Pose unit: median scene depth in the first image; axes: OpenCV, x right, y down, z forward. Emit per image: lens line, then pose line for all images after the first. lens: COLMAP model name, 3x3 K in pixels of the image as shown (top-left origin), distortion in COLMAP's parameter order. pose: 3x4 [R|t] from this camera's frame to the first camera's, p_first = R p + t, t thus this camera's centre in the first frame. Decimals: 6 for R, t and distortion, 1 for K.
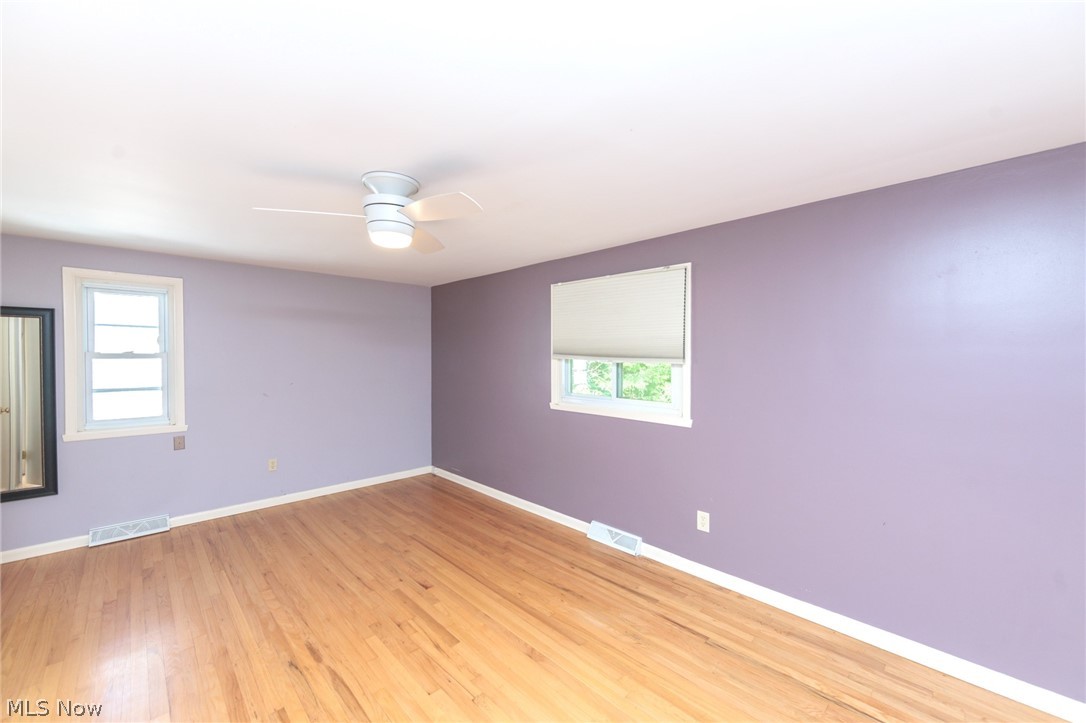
lens RADIAL K [[425.5, 0, 548.4], [0, 425.5, 364.7], [0, 0, 1]] dist [-0.000673, -0.000447]
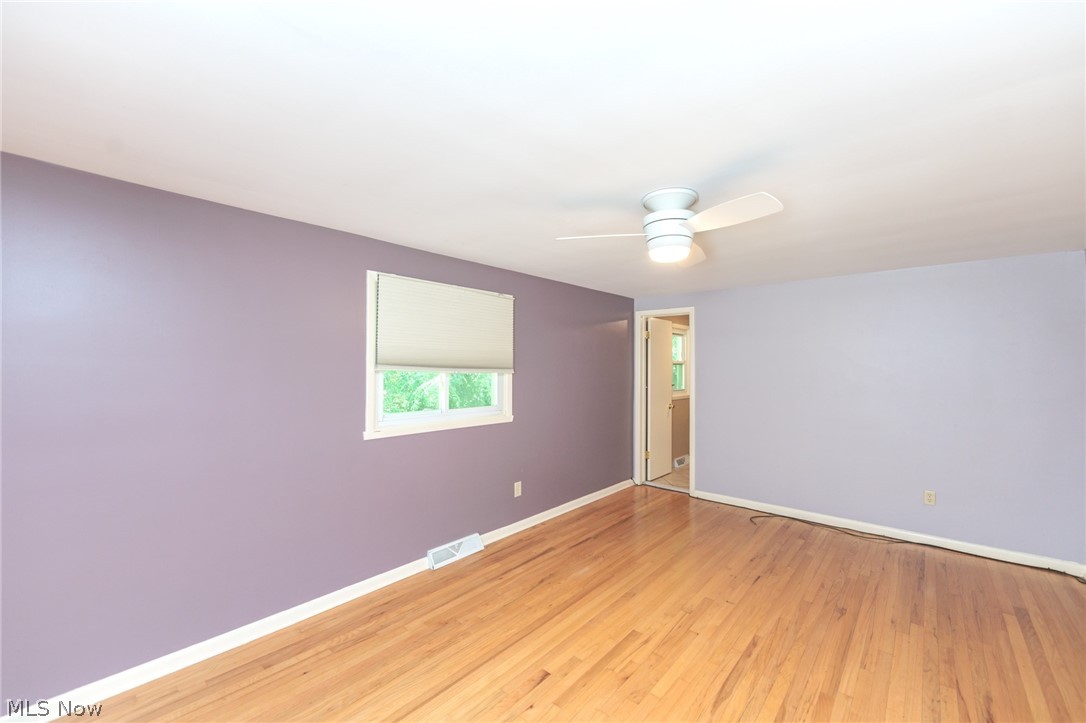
lens RADIAL K [[425.5, 0, 545.9], [0, 425.5, 367.3], [0, 0, 1]] dist [-0.000673, -0.000447]
pose [[-0.068696, -0.002095, 0.997635, -1.015853], [0.017075, 0.999849, 0.003276, -0.023167], [-0.997491, 0.017260, -0.068650, 1.022472]]
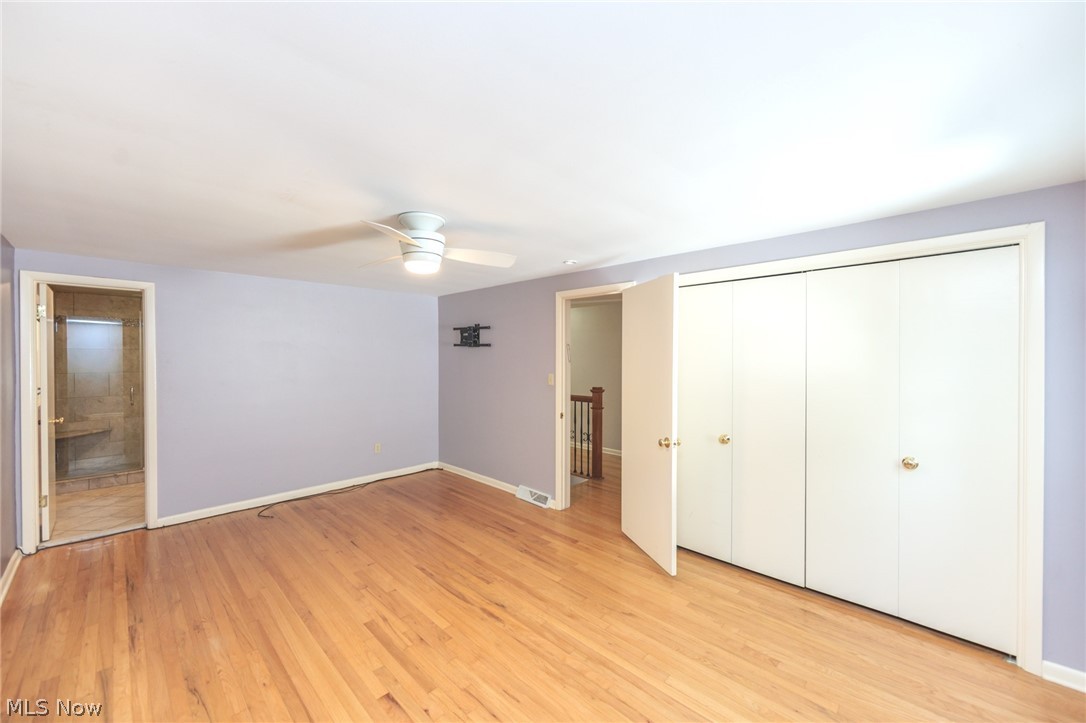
lens RADIAL K [[425.5, 0, 536.7], [0, 425.5, 355.3], [0, 0, 1]] dist [-0.000673, -0.000447]
pose [[-0.999990, 0.002532, 0.003707, -0.522802], [0.002600, 0.999825, 0.018523, -0.045742], [-0.003660, 0.018532, -0.999822, 1.650802]]
